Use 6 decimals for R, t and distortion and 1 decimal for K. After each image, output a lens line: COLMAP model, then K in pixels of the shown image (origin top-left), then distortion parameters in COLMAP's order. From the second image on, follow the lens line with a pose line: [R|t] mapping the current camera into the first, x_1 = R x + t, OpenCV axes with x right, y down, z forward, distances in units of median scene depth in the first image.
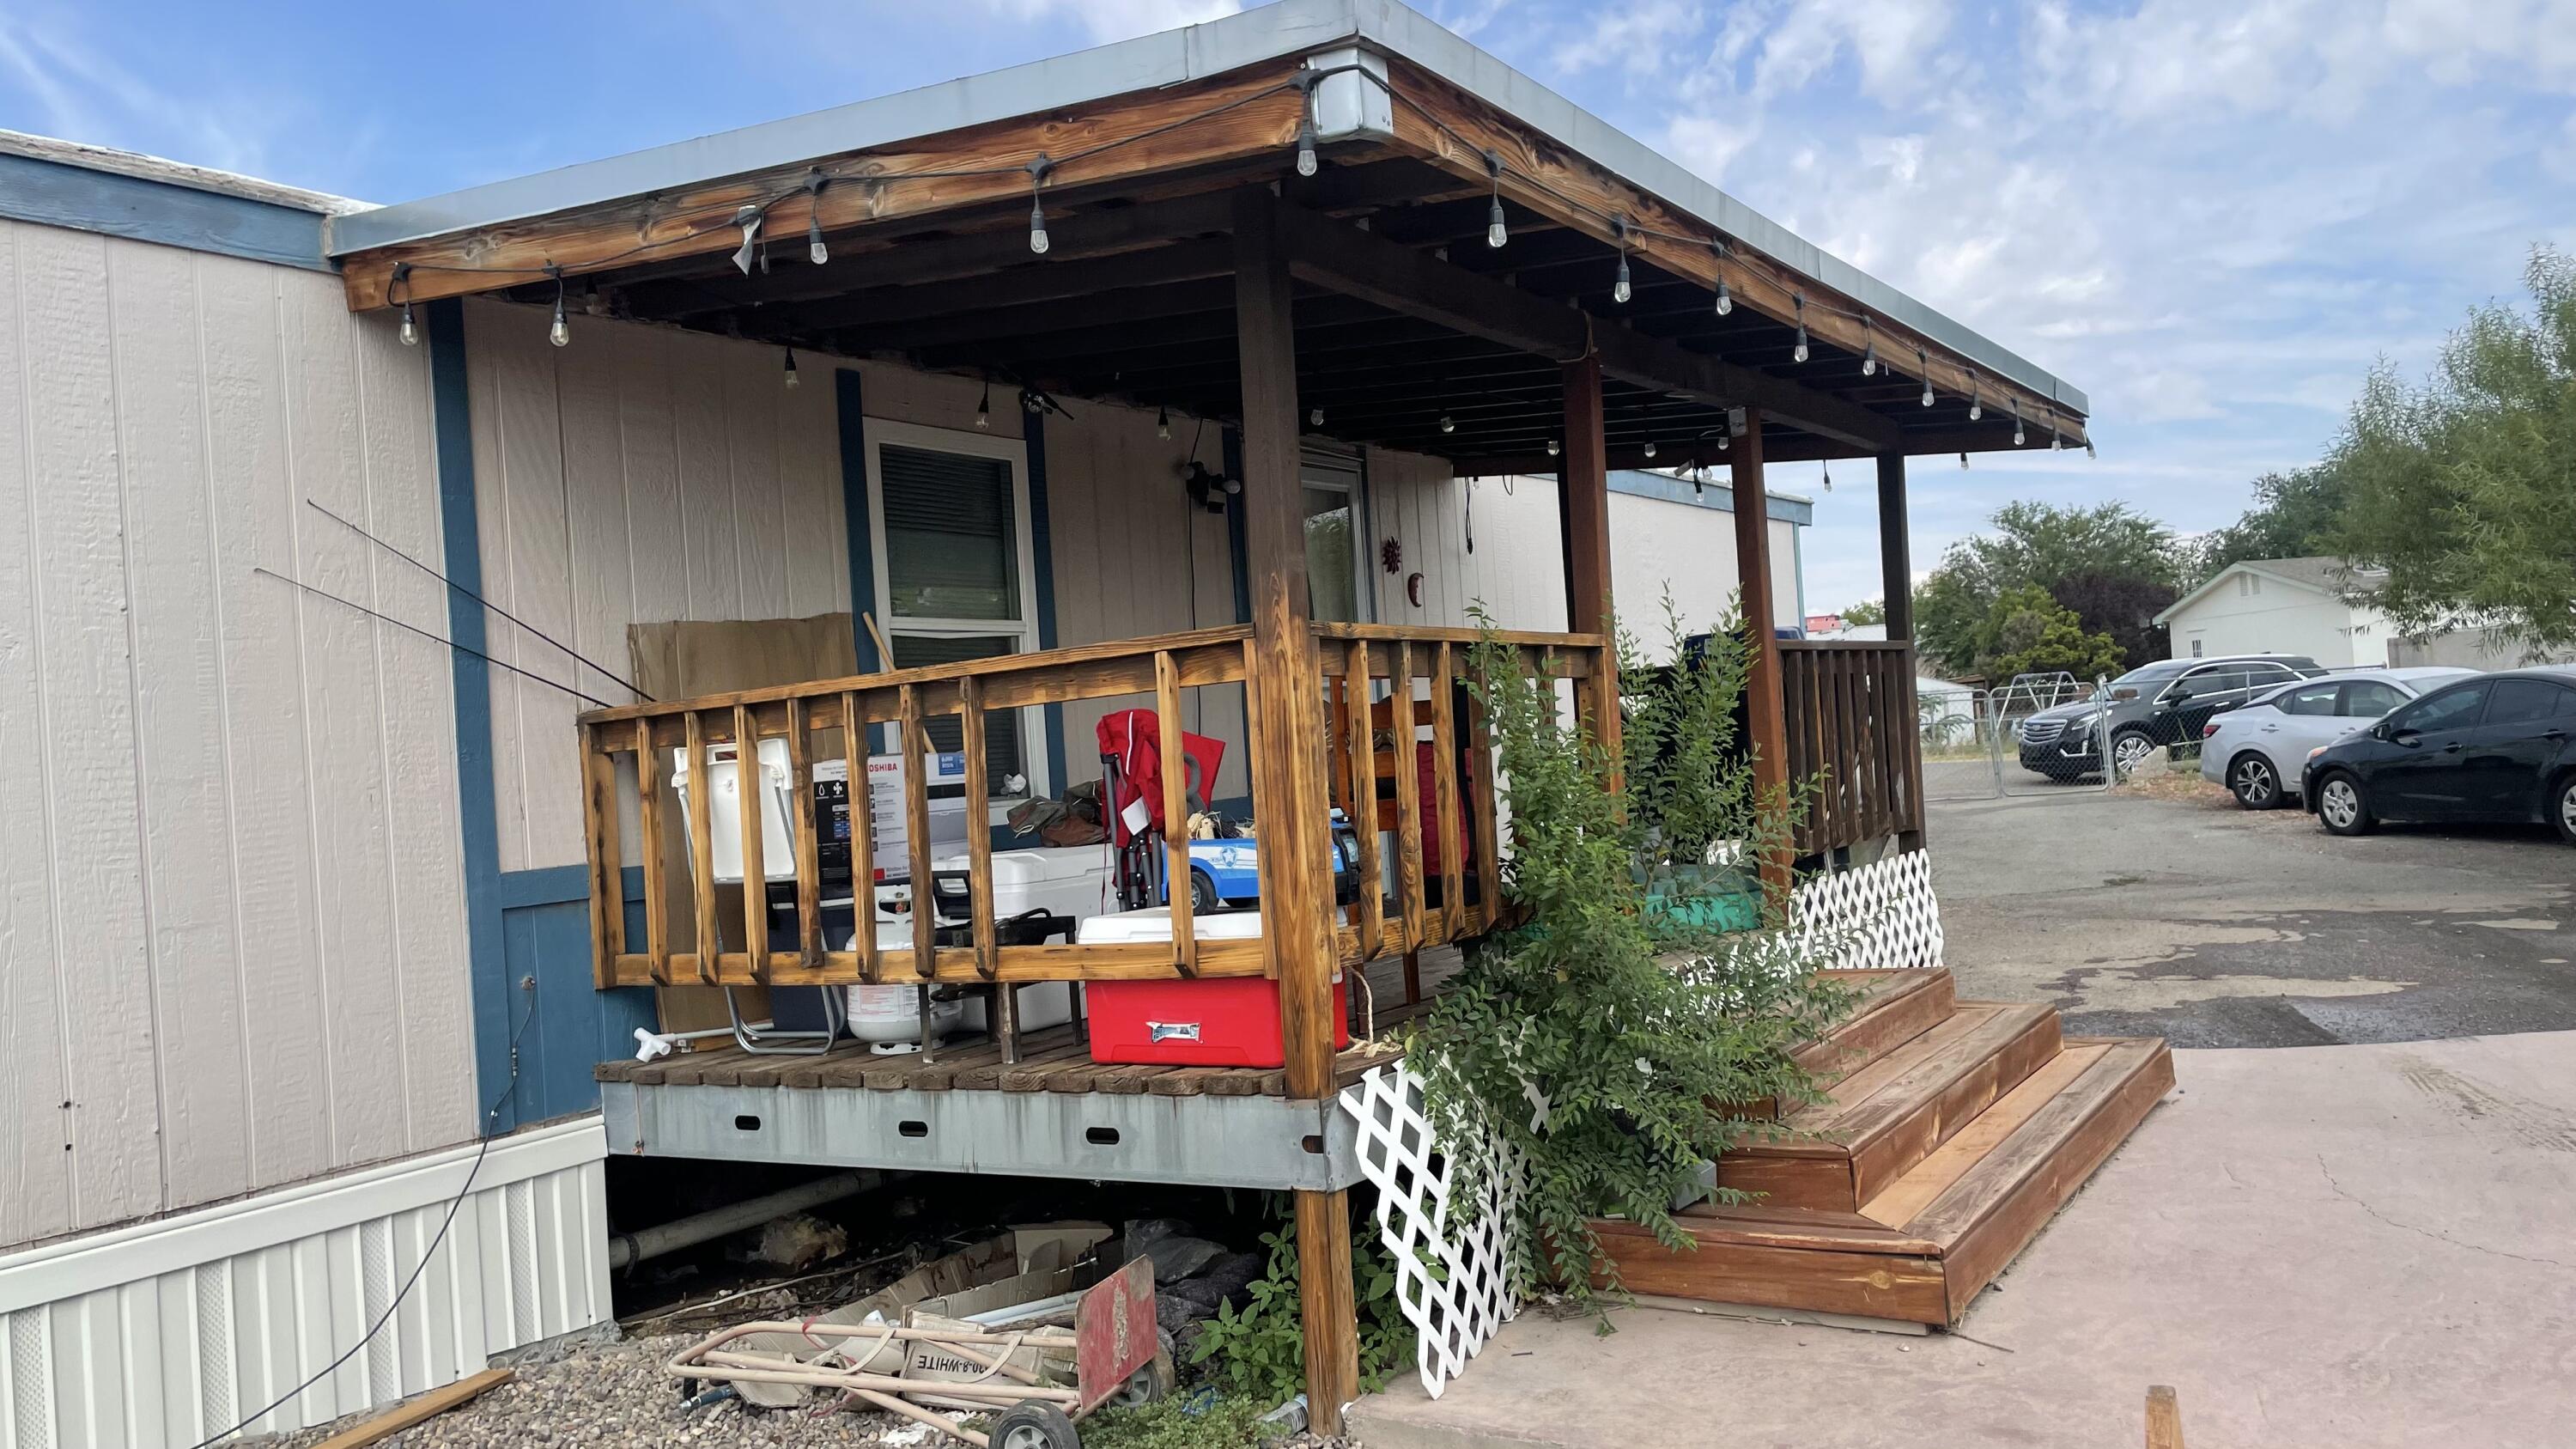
lens RADIAL K [[2037.7, 0, 1288.0], [0, 2037.7, 724.5], [0, 0, 1]] dist [0.060262, -0.082068]
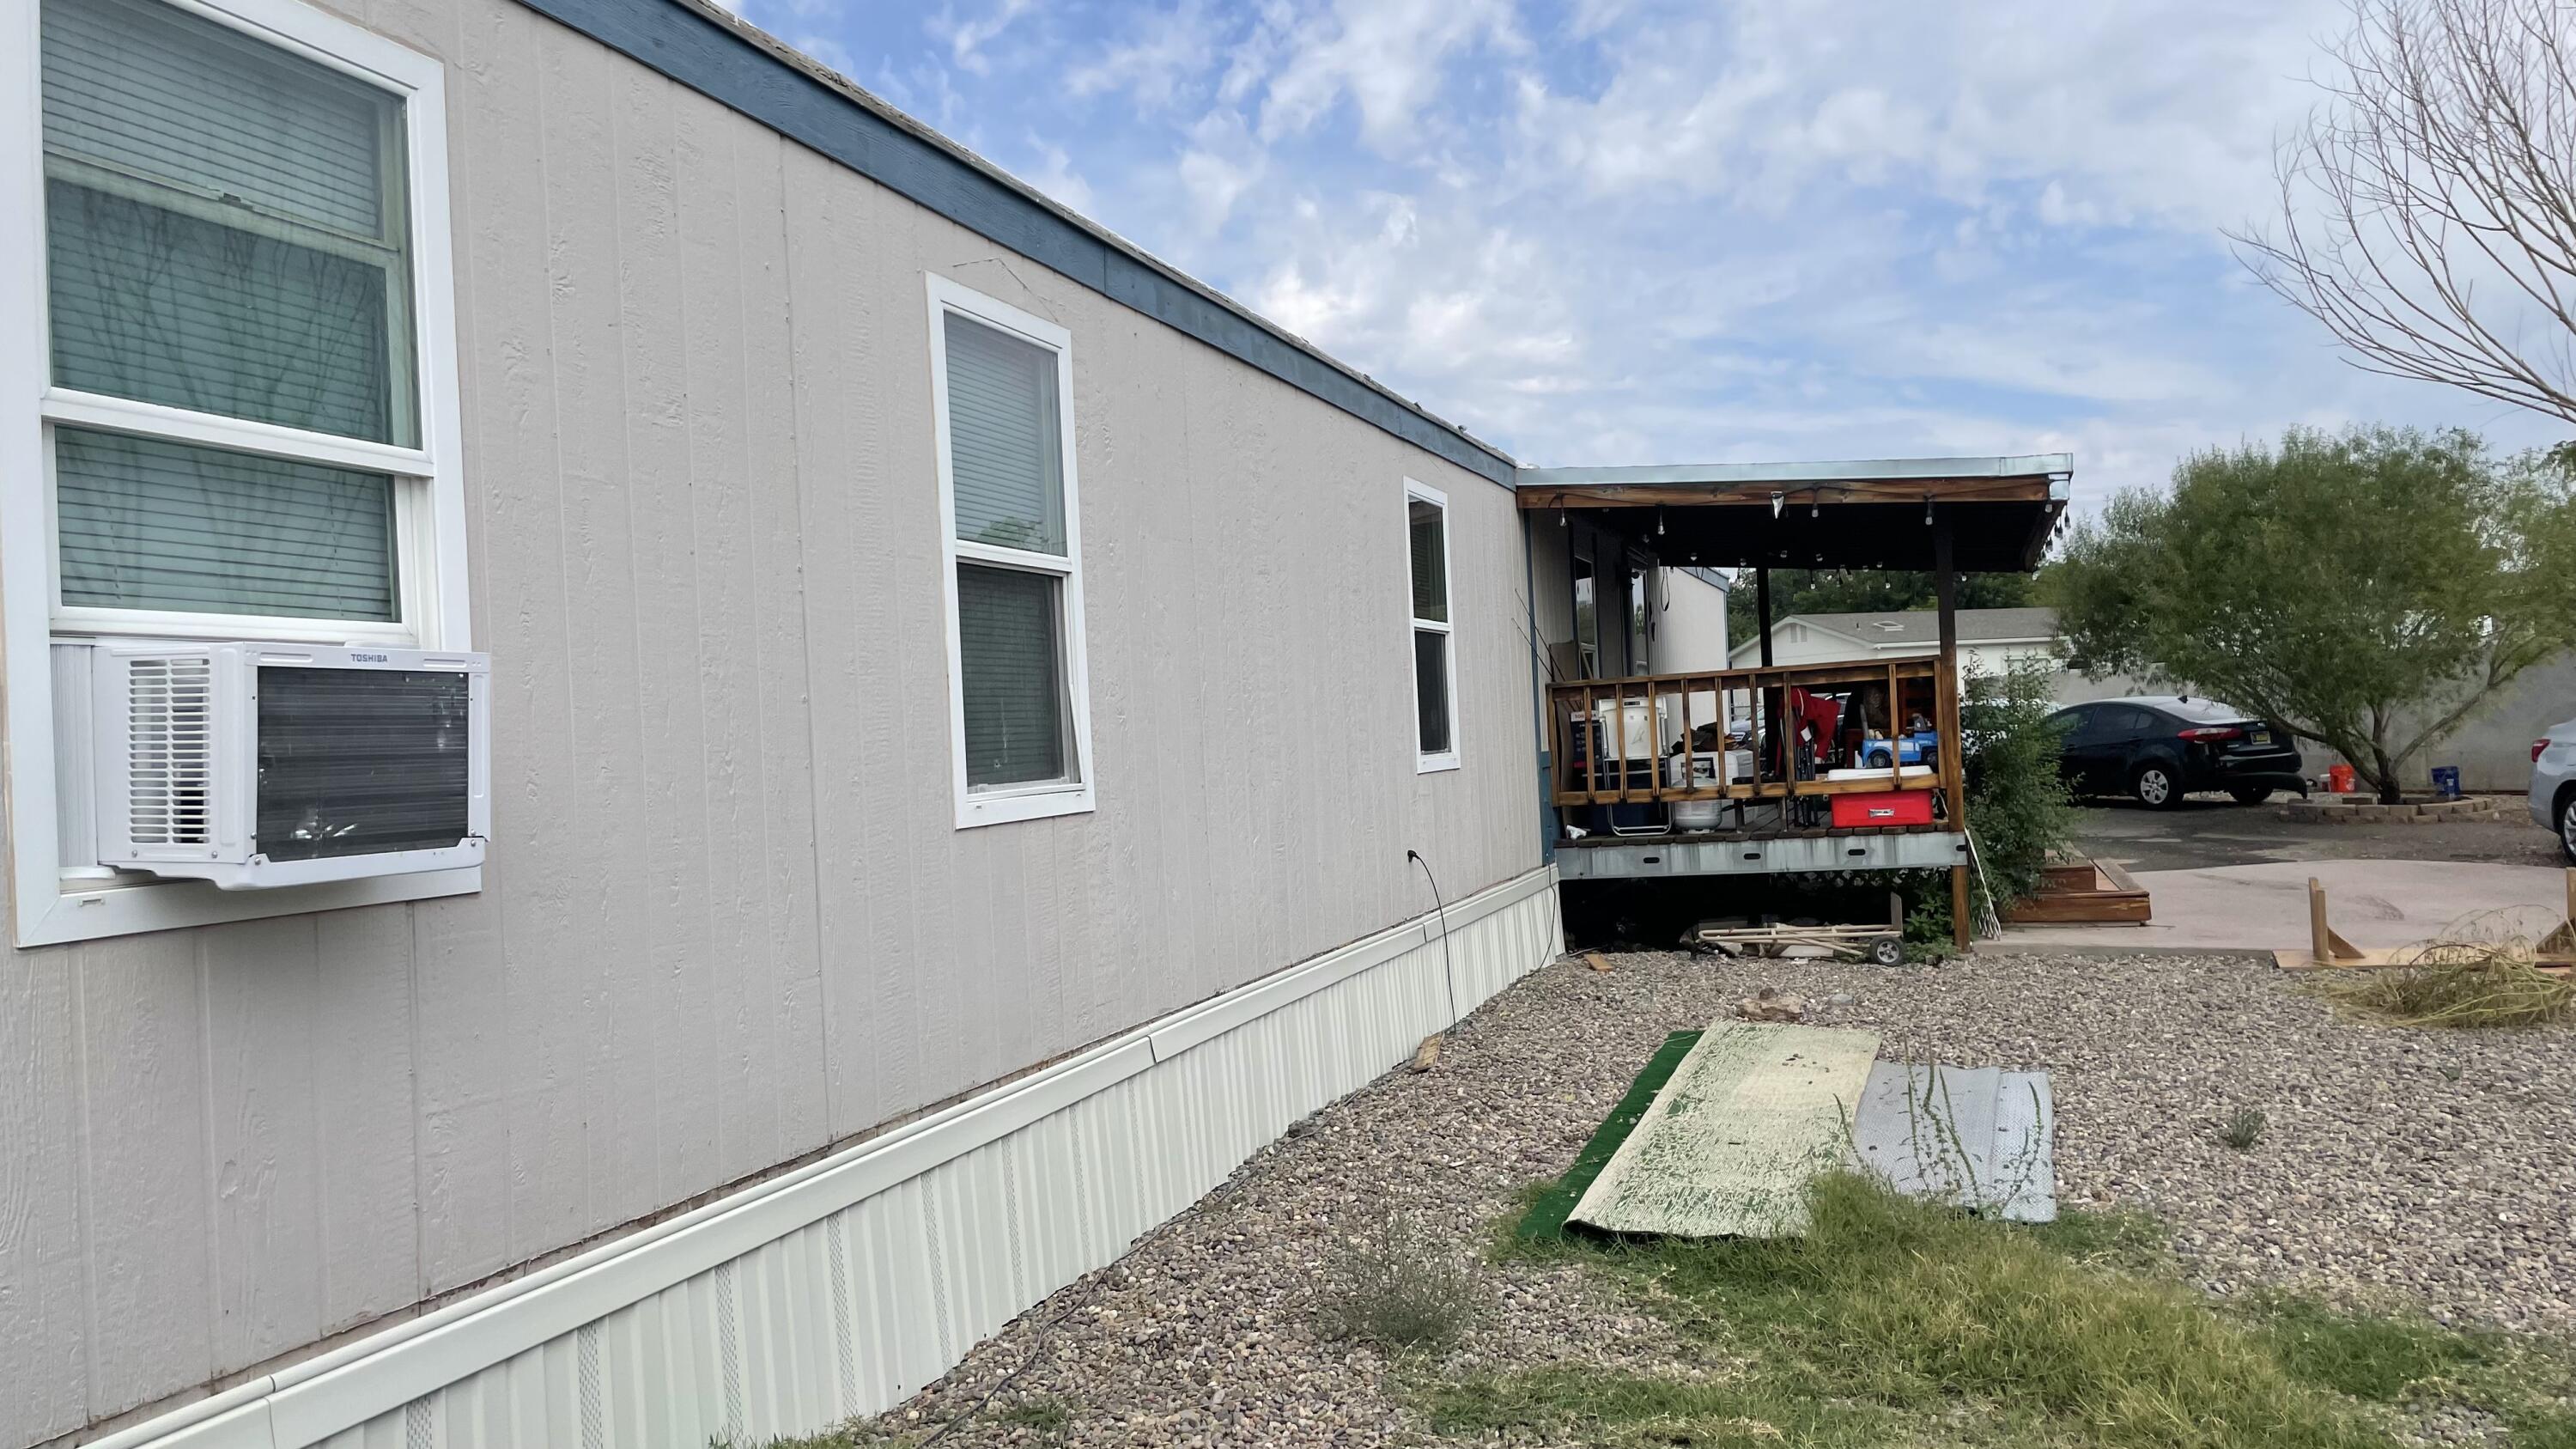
lens RADIAL K [[2037.7, 0, 1288.0], [0, 2037.7, 724.5], [0, 0, 1]] dist [0.060262, -0.082068]
pose [[0.968953, 0.026667, 0.245804, -1.291892], [-0.024742, 0.999634, -0.010918, 0.078896], [-0.246005, 0.004497, 0.969258, -1.196217]]
